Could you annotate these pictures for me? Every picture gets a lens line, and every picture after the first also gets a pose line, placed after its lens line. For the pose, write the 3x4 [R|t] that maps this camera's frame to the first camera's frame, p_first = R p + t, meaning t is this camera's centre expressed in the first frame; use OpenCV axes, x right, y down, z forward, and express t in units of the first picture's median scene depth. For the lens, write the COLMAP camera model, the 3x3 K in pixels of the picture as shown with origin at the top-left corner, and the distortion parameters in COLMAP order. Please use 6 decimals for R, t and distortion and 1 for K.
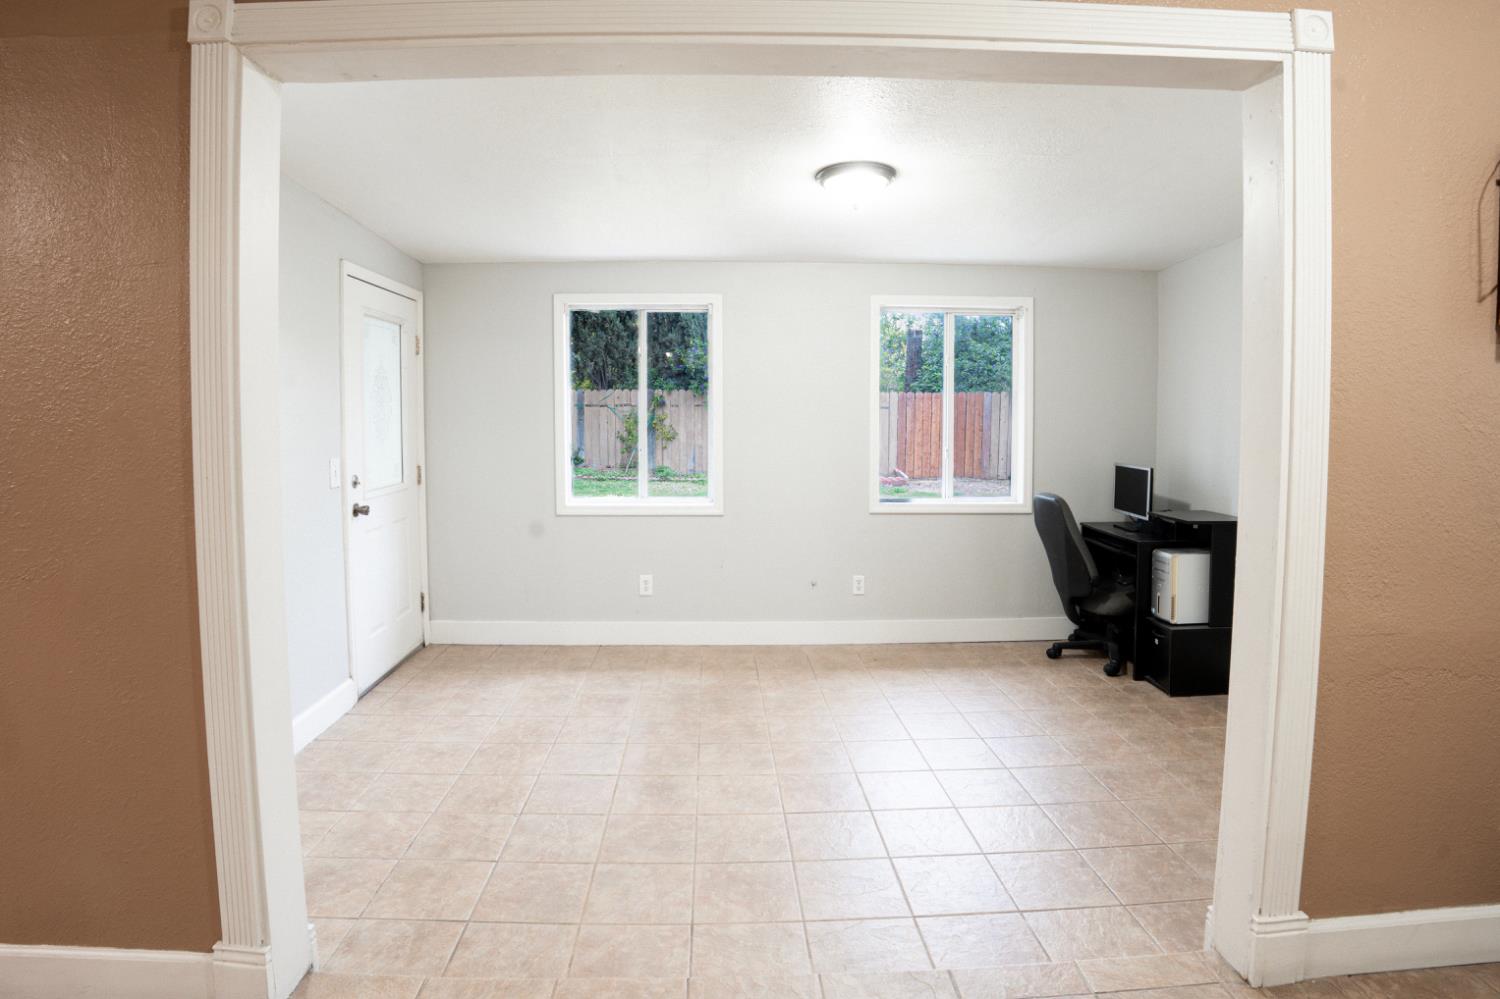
lens RADIAL K [[798.0, 0, 750.0], [0, 798.0, 499.5], [0, 0, 1]] dist [-0.004539, -0.000452]
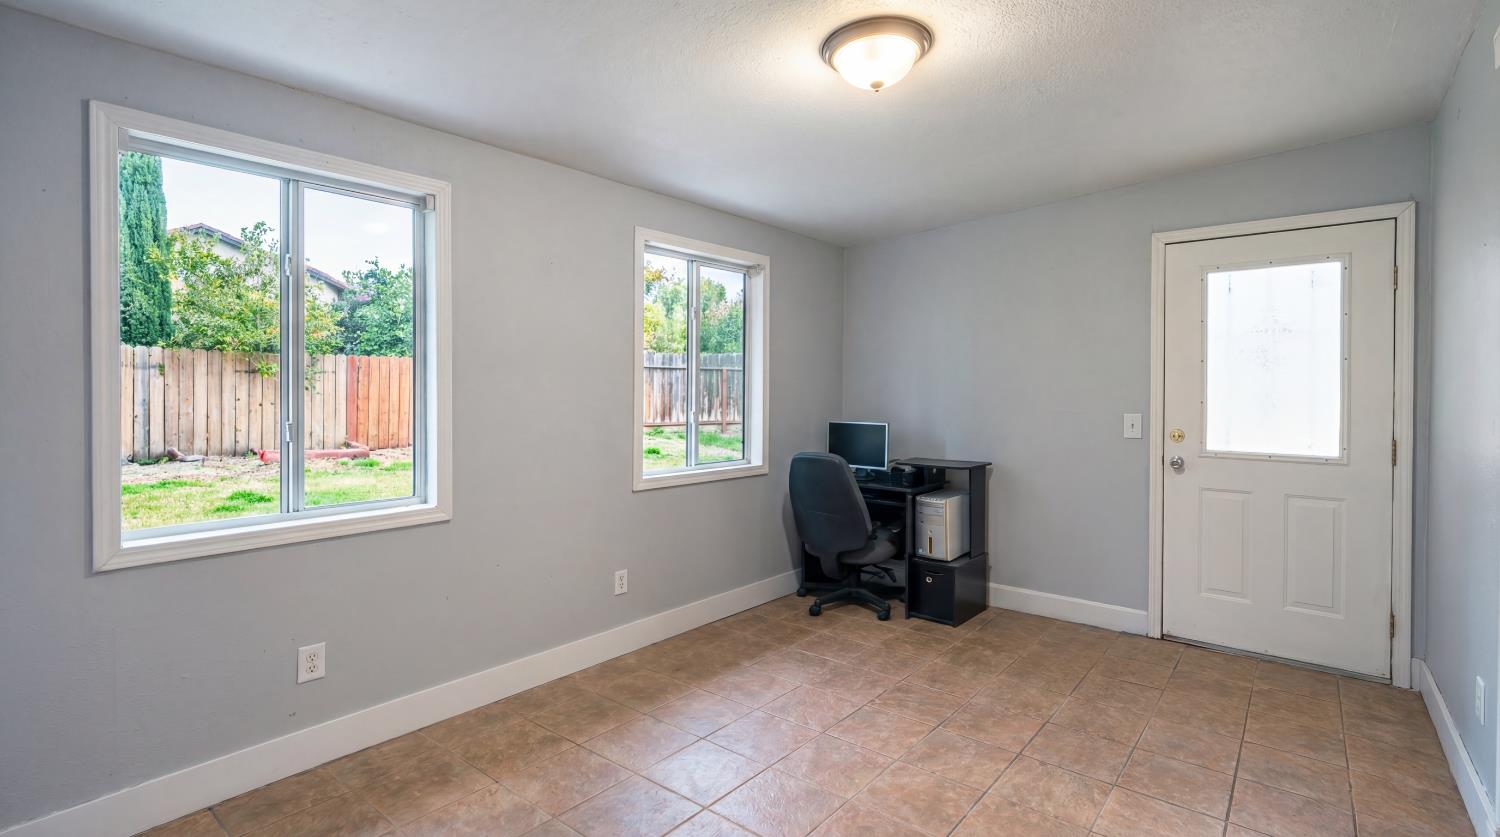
lens RADIAL K [[696.3, 0, 747.2], [0, 696.3, 425.0], [0, 0, 1]] dist [0.046939, 0.000044]
pose [[0.669856, -0.040992, 0.741358, -0.347325], [0.074541, 0.997143, -0.012217, -0.038832], [-0.738740, 0.063446, 0.670998, 0.493242]]
